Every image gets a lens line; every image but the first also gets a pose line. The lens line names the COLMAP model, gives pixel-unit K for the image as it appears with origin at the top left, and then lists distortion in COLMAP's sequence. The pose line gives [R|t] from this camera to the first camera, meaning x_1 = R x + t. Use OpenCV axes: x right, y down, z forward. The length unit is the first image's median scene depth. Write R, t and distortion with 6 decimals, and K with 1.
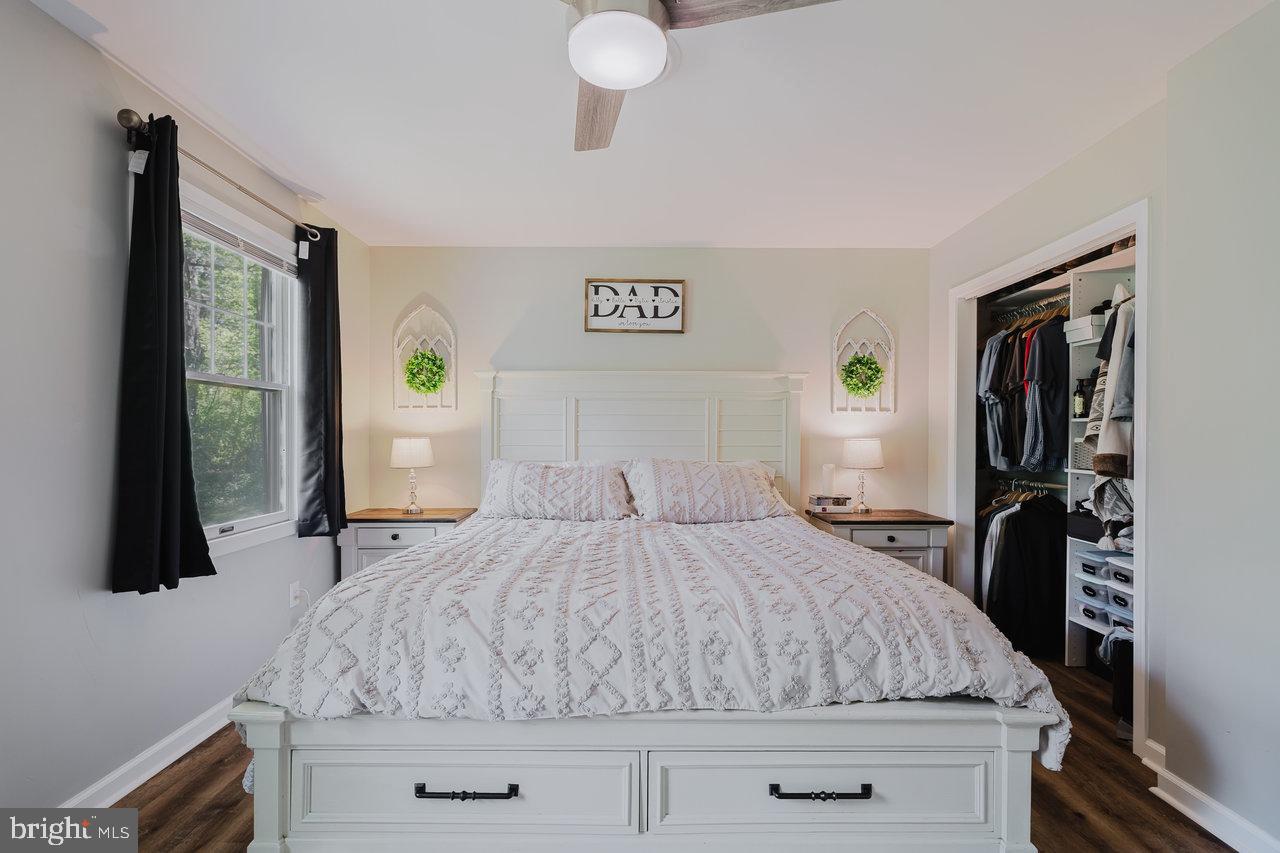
lens RADIAL K [[573.6, 0, 637.1], [0, 573.6, 438.8], [0, 0, 1]] dist [0.000523, 0.001110]
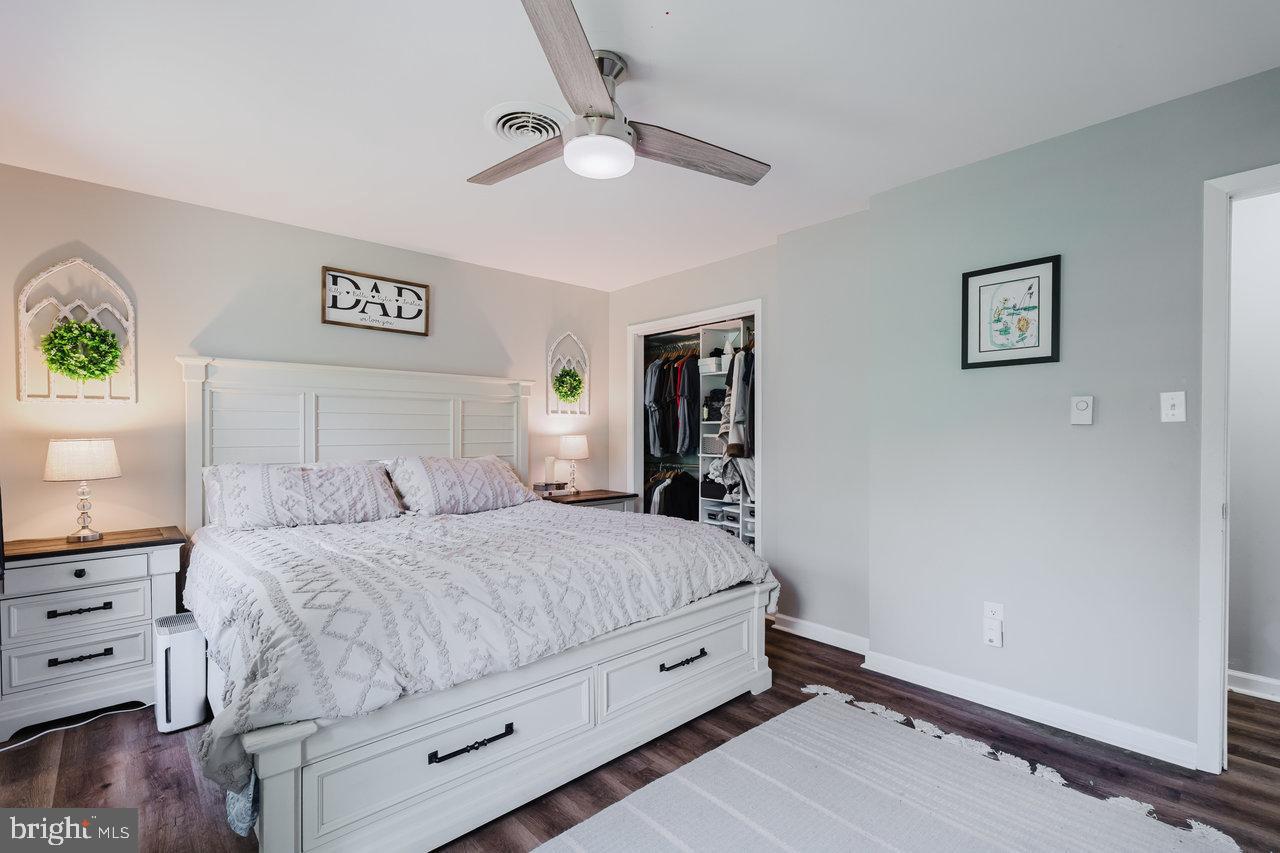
lens RADIAL K [[573.6, 0, 637.1], [0, 573.6, 438.8], [0, 0, 1]] dist [0.000523, 0.001110]
pose [[0.741262, -0.011430, 0.671119, -0.396880], [0.008028, 0.999934, 0.008164, -0.002874], [-0.671168, -0.000664, 0.741305, -0.037197]]
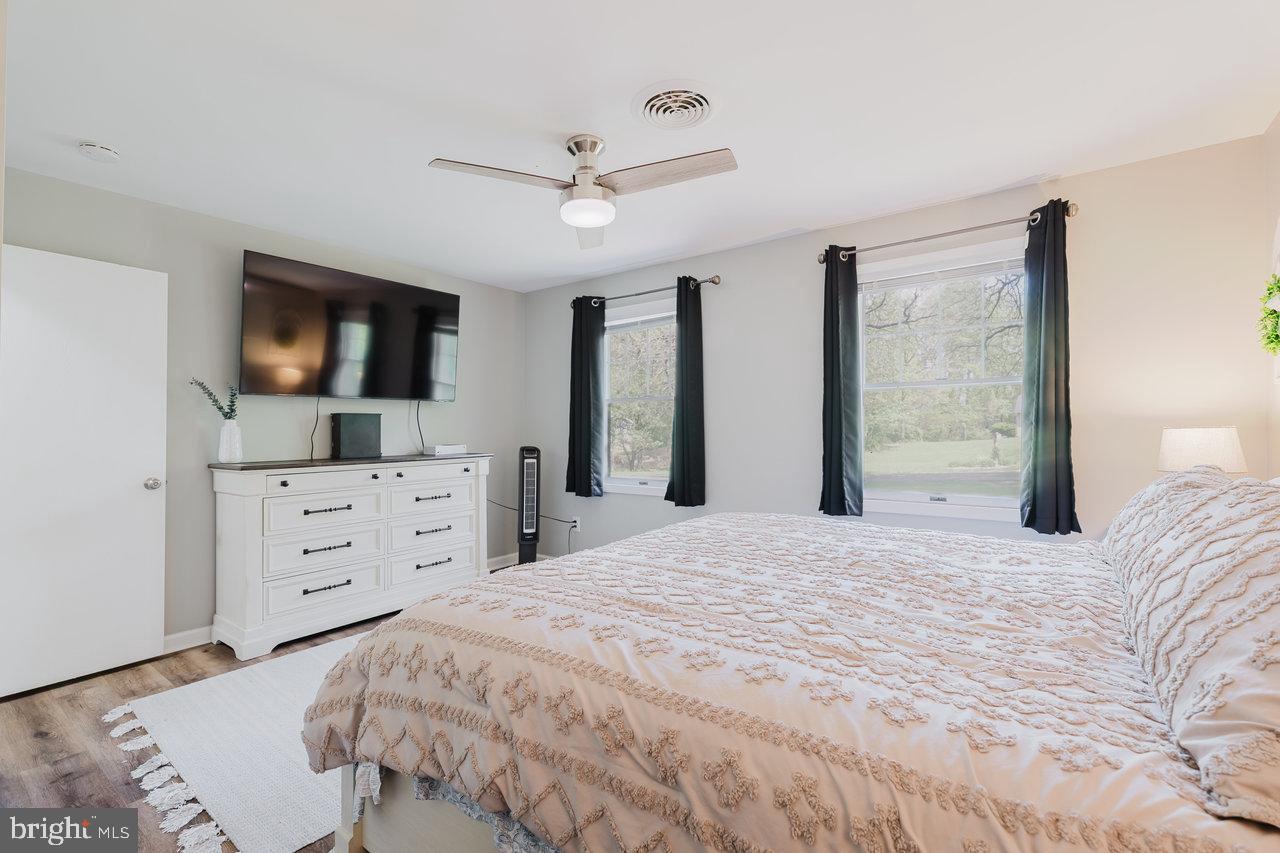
lens RADIAL K [[552.8, 0, 640.0], [0, 552.8, 426.5], [0, 0, 1]] dist [0.000298, 0.000241]
pose [[-0.591560, -0.002561, -0.806257, 0.542450], [0.000588, 0.999993, -0.003608, -0.001823], [0.806261, -0.002609, -0.591554, 0.943504]]
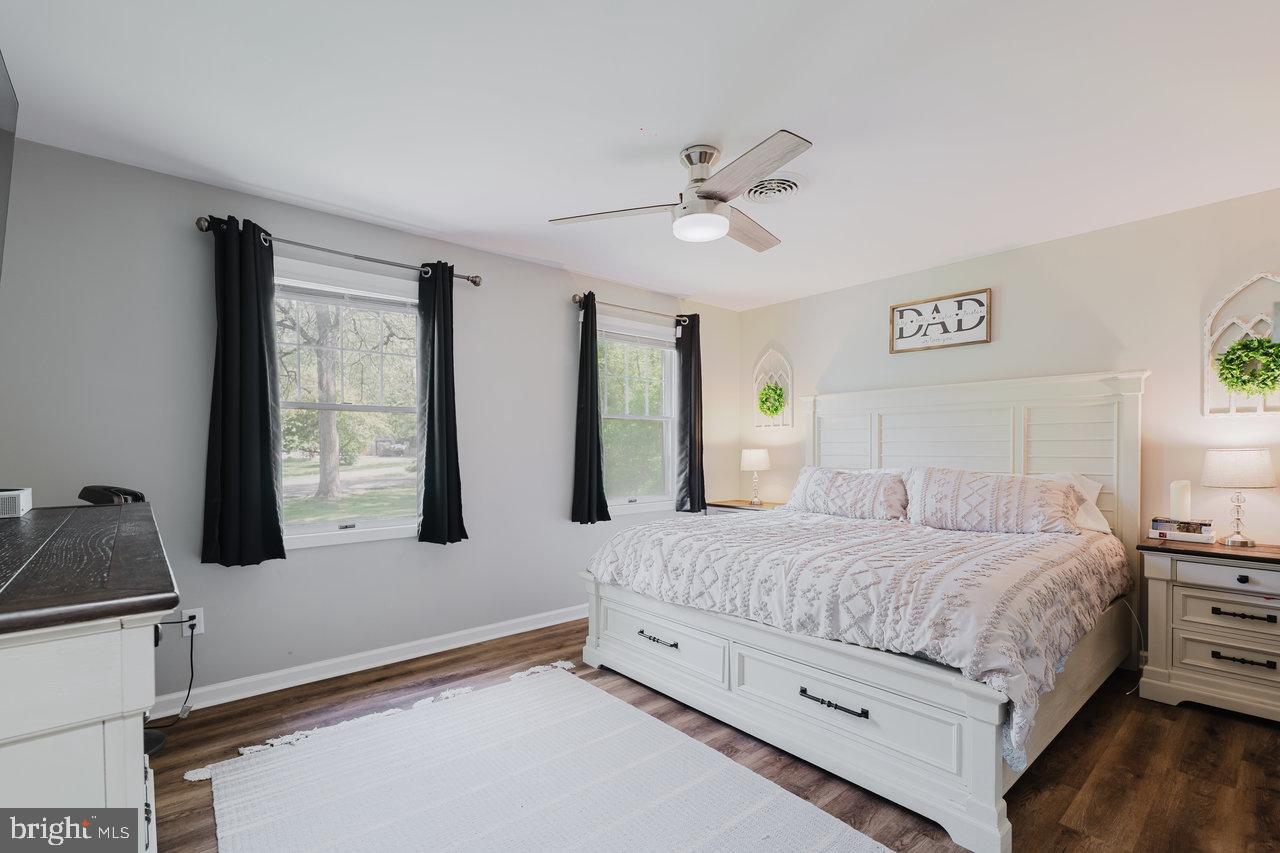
lens RADIAL K [[577.0, 0, 631.7], [0, 577.0, 455.9], [0, 0, 1]] dist [0.003801, 0.000888]
pose [[0.647010, 0.005838, -0.762459, 0.516932], [0.001008, 0.999963, 0.008512, 0.002362], [0.762480, -0.006276, 0.646981, -0.130916]]
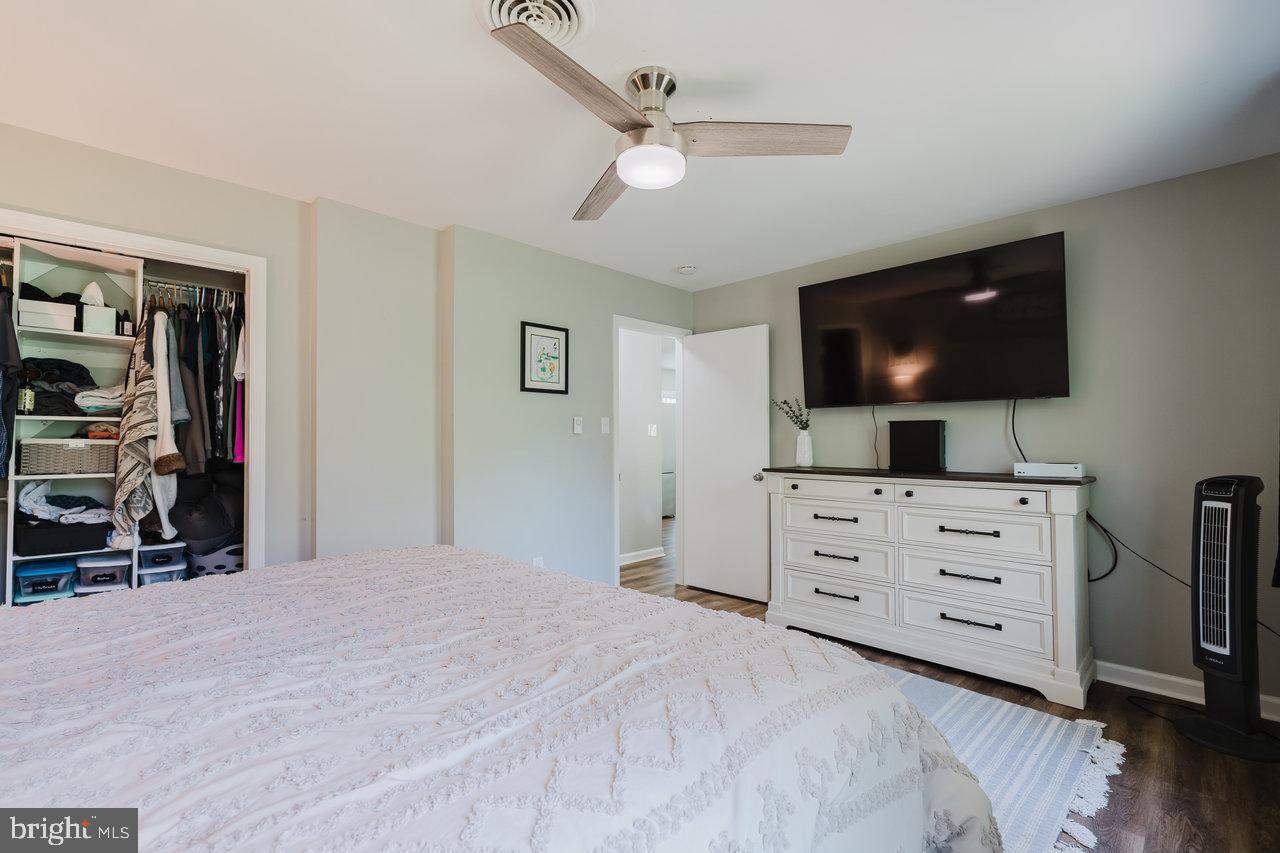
lens RADIAL K [[573.6, 0, 637.1], [0, 573.6, 438.8], [0, 0, 1]] dist [0.000523, 0.001110]
pose [[-0.699629, 0.000282, 0.714507, -0.446796], [0.000547, 1.000000, 0.000142, -0.000817], [-0.714506, 0.000490, -0.699629, 0.888039]]
